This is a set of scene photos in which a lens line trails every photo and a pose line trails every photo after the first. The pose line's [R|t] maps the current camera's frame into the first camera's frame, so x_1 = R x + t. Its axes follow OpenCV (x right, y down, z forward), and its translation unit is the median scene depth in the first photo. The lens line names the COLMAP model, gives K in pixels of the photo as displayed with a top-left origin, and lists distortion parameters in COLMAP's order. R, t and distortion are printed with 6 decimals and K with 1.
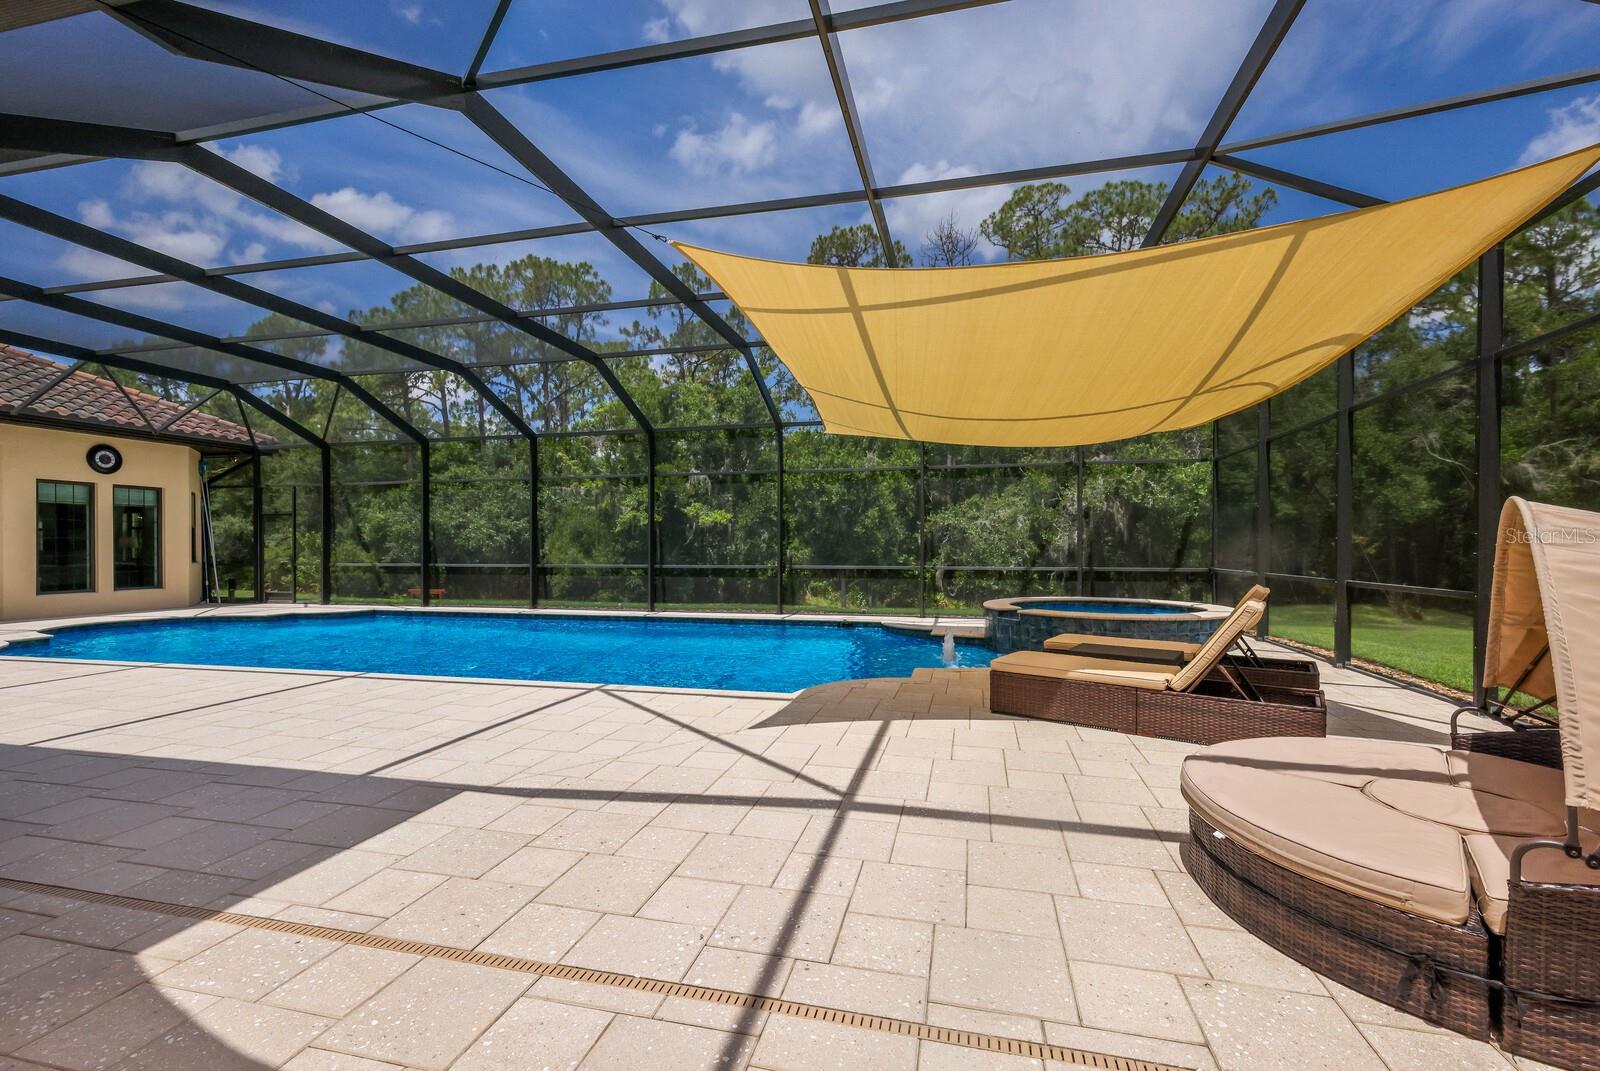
lens RADIAL K [[703.3, 0, 800.0], [0, 703.3, 535.5], [0, 0, 1]] dist [0.003834, 0.000286]
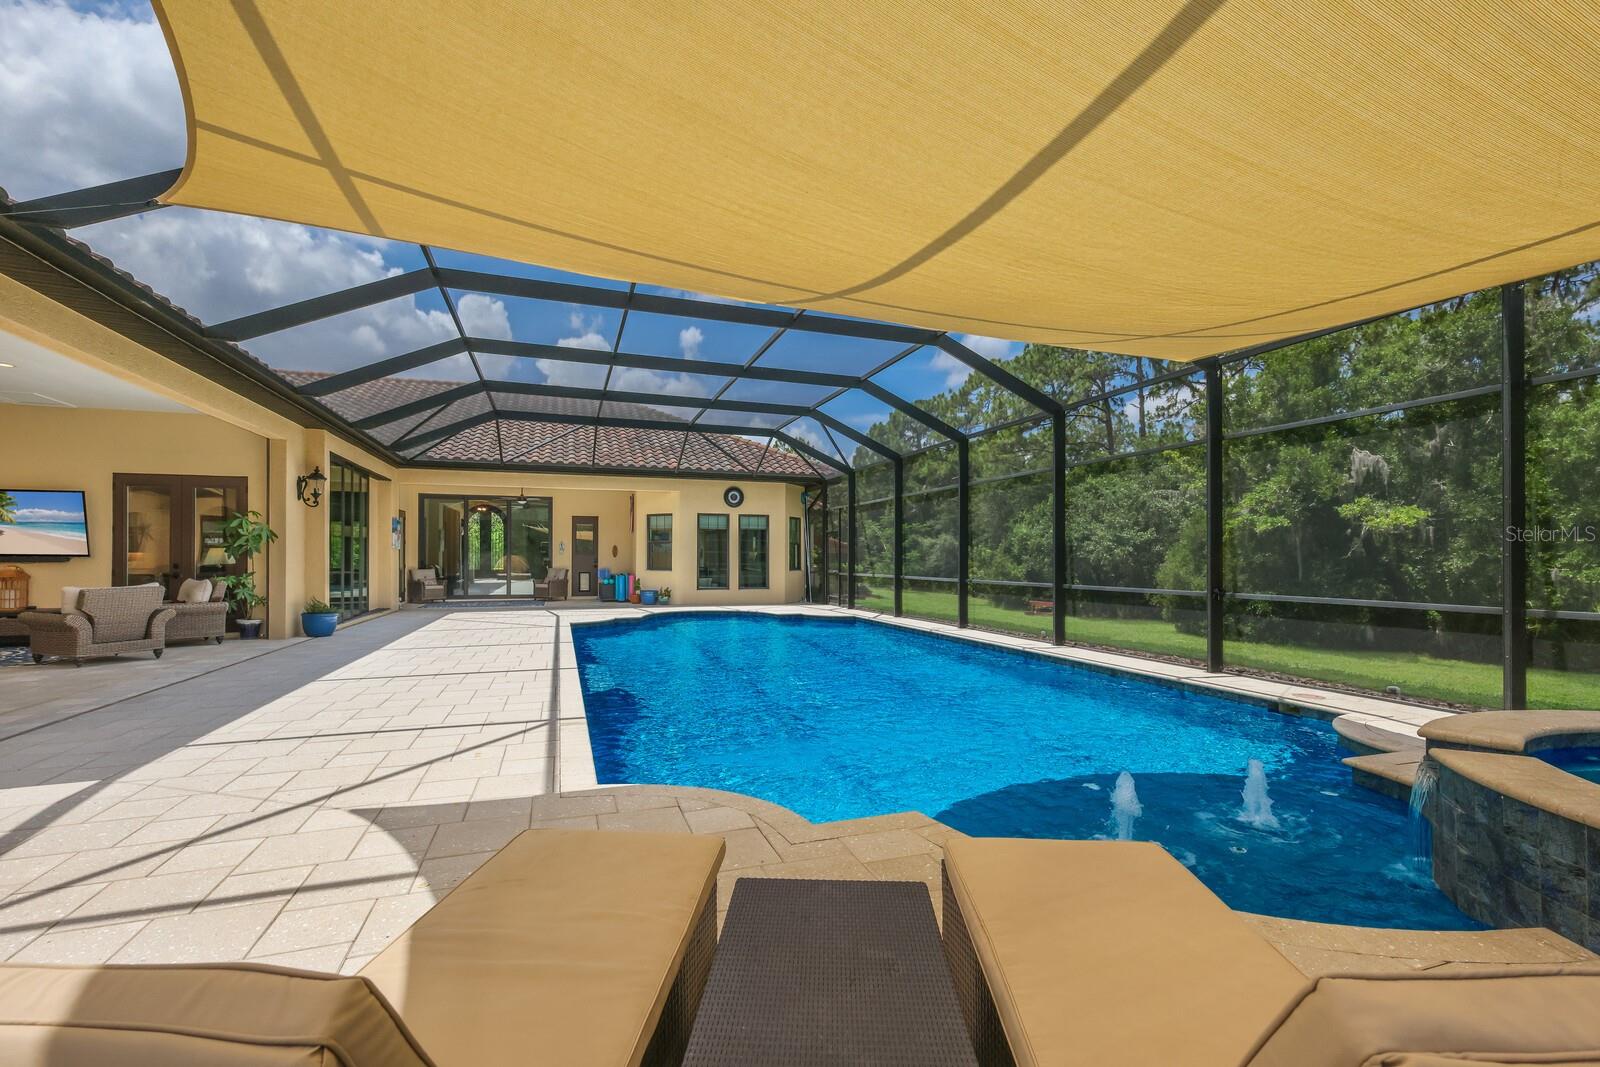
lens RADIAL K [[695.3, 0, 800.0], [0, 695.3, 554.6], [0, 0, 1]] dist [0.000618, 0.000020]
pose [[0.553273, -0.001125, -0.833000, 0.258660], [0.008884, 0.999950, 0.004551, 0.003270], [0.832953, -0.009918, 0.553255, 0.325674]]
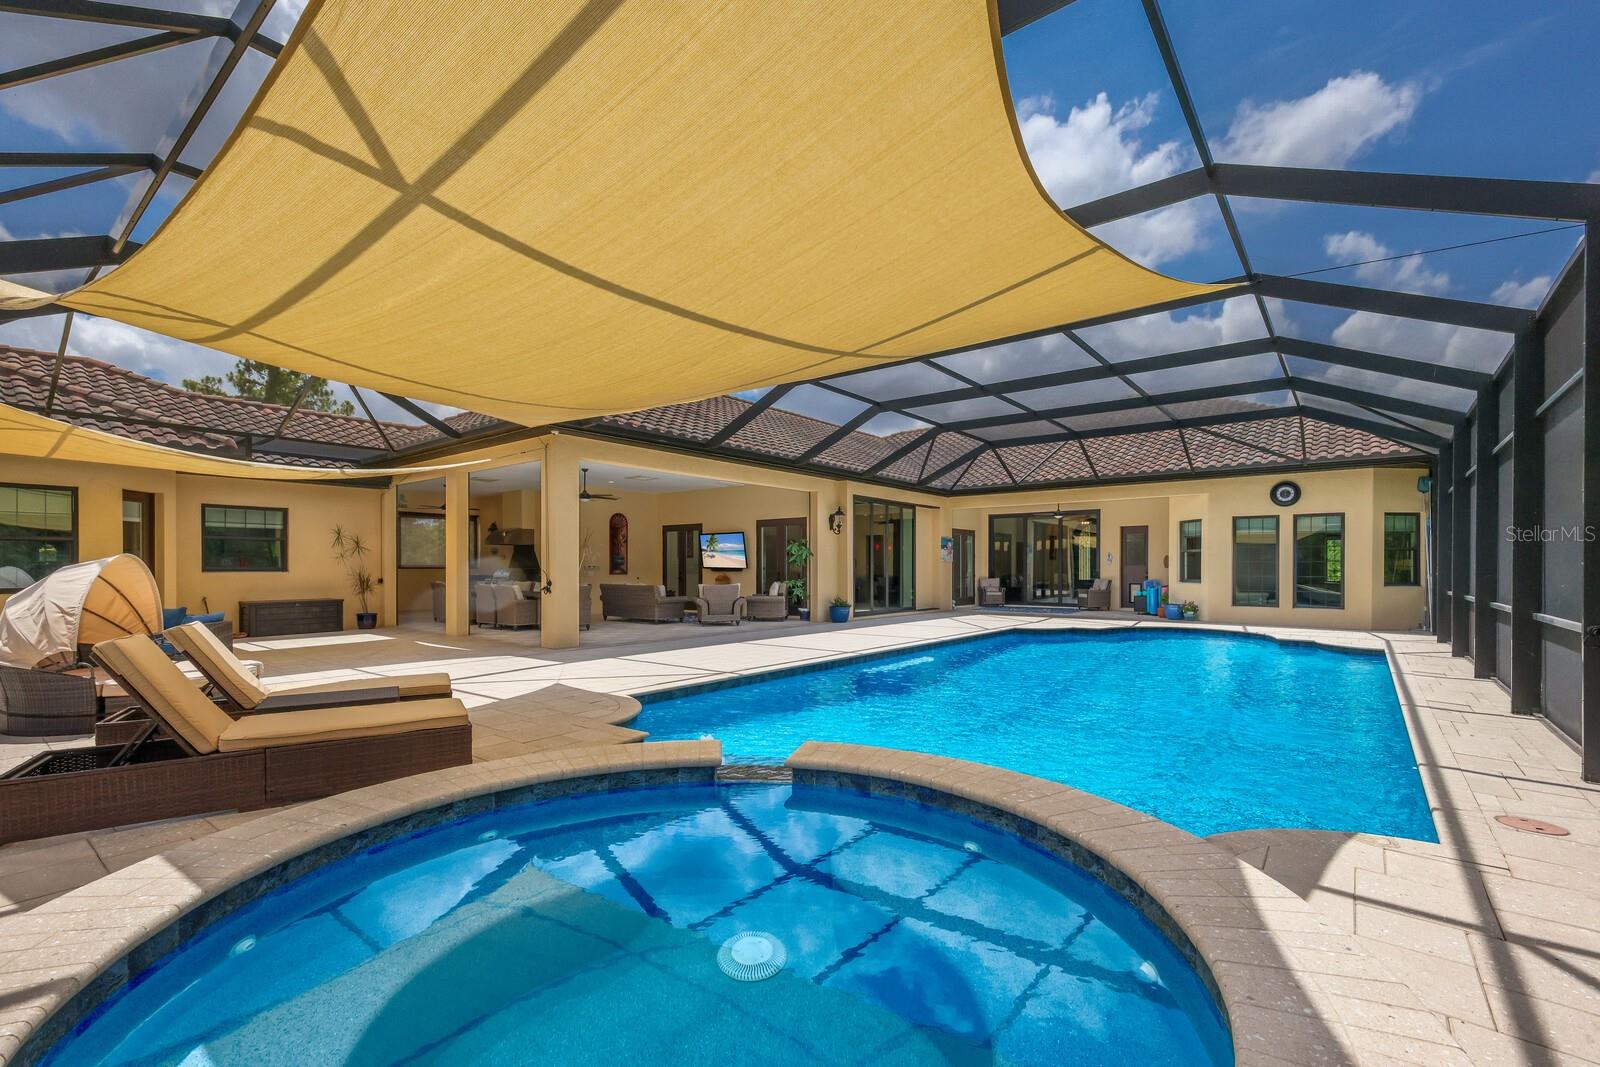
lens RADIAL K [[696.0, 0, 800.0], [0, 696.0, 570.5], [0, 0, 1]] dist [0.001769, 0.000161]
pose [[-0.418729, 0.005136, -0.908097, 0.383748], [0.013652, 0.999907, -0.000639, 0.007885], [0.908009, -0.012665, -0.418760, 0.741022]]
